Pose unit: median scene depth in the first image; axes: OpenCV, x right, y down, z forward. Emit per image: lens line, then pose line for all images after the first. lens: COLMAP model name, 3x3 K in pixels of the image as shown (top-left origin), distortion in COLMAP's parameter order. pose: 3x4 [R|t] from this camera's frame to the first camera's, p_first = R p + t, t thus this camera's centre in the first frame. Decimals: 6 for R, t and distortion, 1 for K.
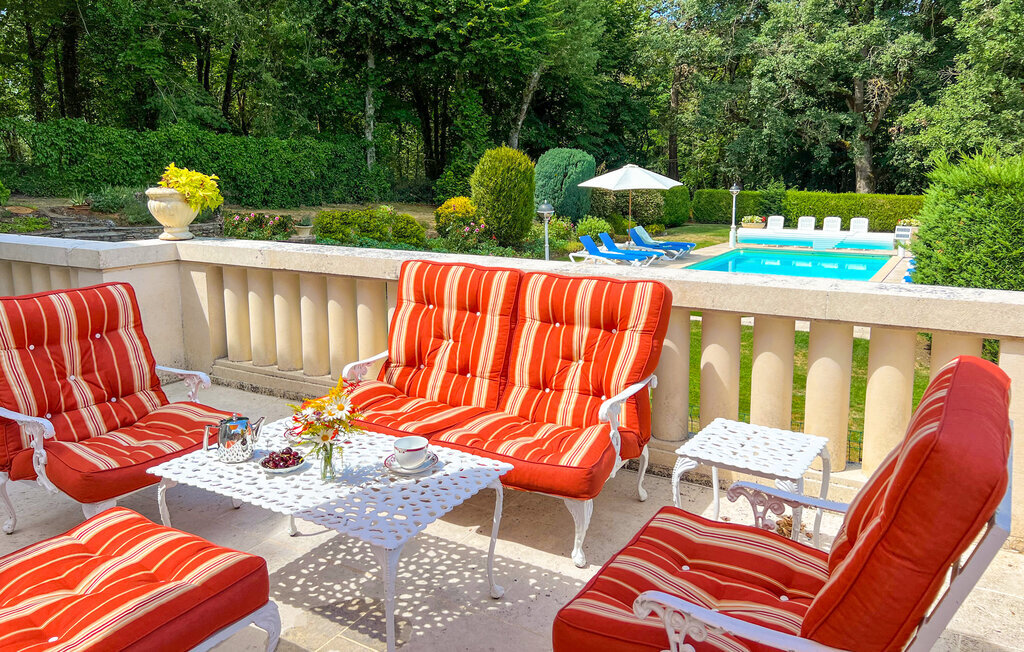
lens RADIAL K [[775.7, 0, 511.5], [0, 775.7, 276.6], [0, 0, 1]] dist [0.028658, -0.005363]
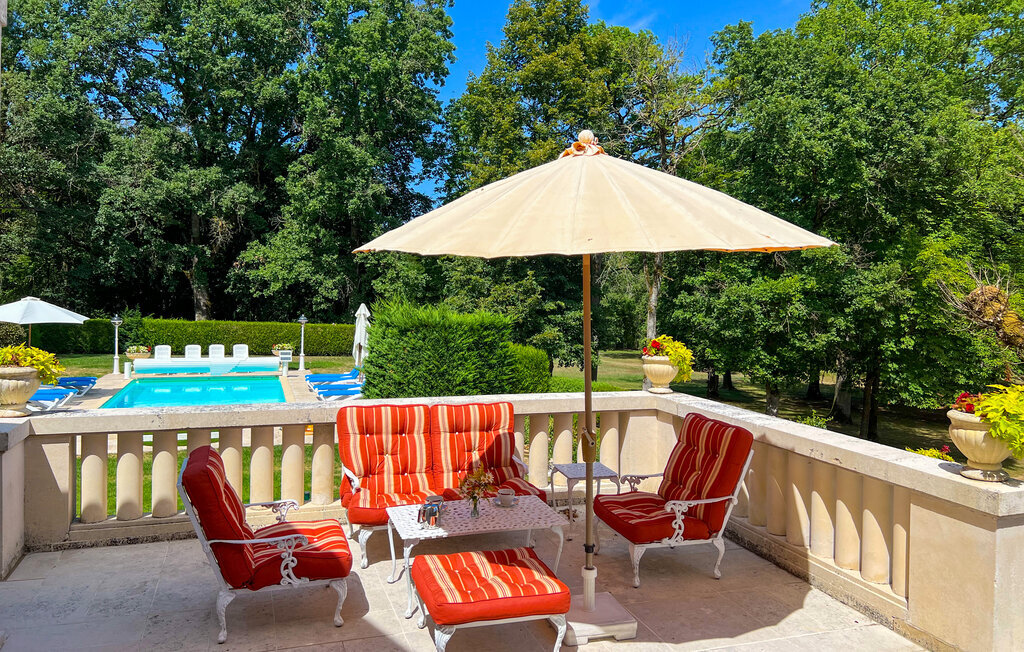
lens RADIAL K [[775.7, 0, 511.5], [0, 775.7, 276.6], [0, 0, 1]] dist [0.028658, -0.005363]
pose [[0.649703, 0.024929, 0.759780, -0.148869], [0.091634, 0.989606, -0.110828, -0.010283], [-0.754645, 0.141626, 0.640666, -0.033599]]
